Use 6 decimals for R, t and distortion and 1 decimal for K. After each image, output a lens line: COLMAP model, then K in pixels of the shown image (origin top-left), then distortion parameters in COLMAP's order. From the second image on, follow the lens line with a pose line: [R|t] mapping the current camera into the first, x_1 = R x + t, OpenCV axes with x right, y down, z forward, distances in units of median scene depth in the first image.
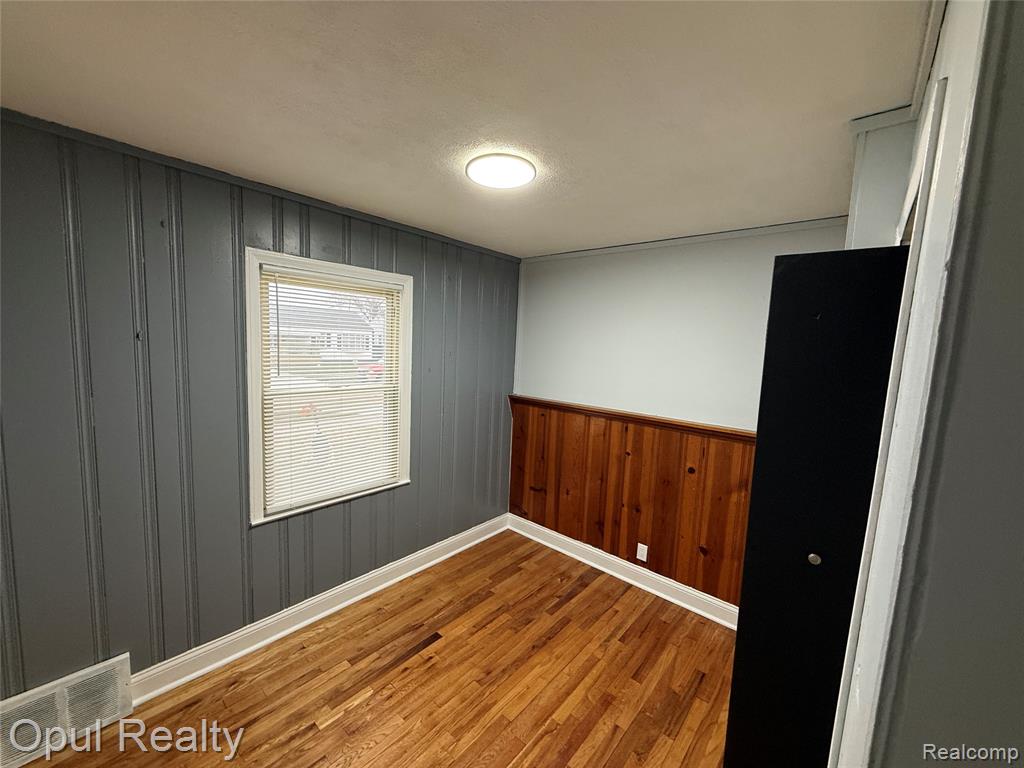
lens RADIAL K [[406.2, 0, 508.4], [0, 406.2, 385.7], [0, 0, 1]] dist [0.001705, 0.000156]
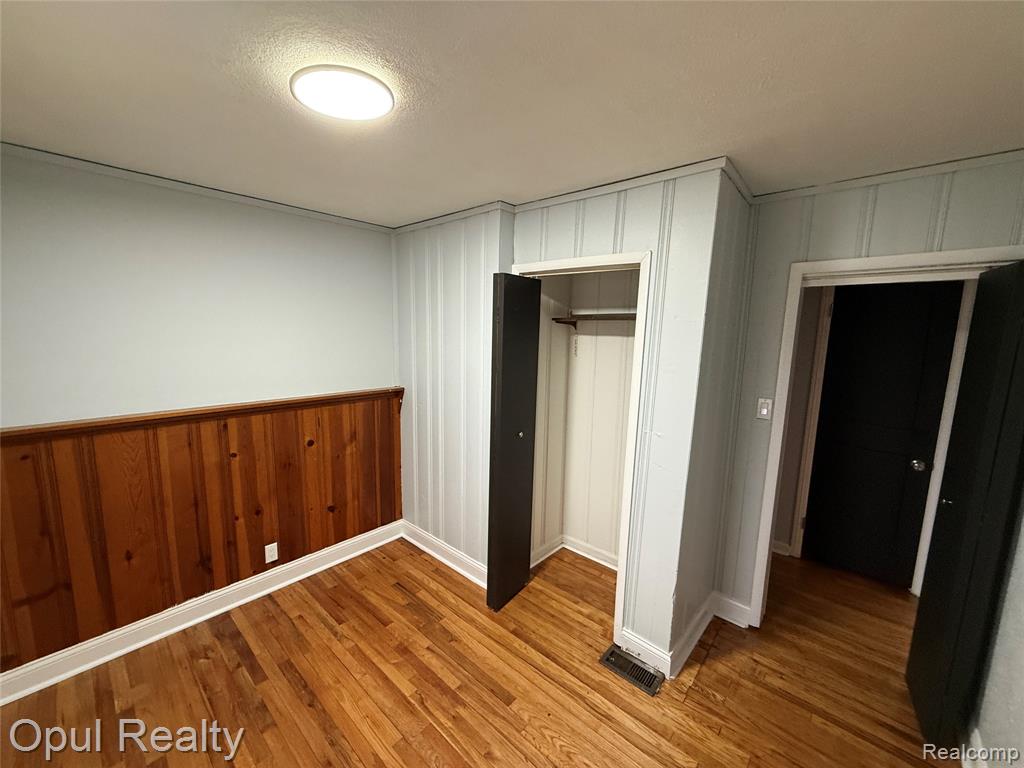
lens RADIAL K [[406.2, 0, 508.5], [0, 406.2, 384.5], [0, 0, 1]] dist [0.001705, 0.000156]
pose [[0.013126, -0.183765, 0.982883, -0.542861], [0.087946, 0.979370, 0.181934, -0.081744], [-0.996039, 0.084052, 0.029017, 0.475675]]
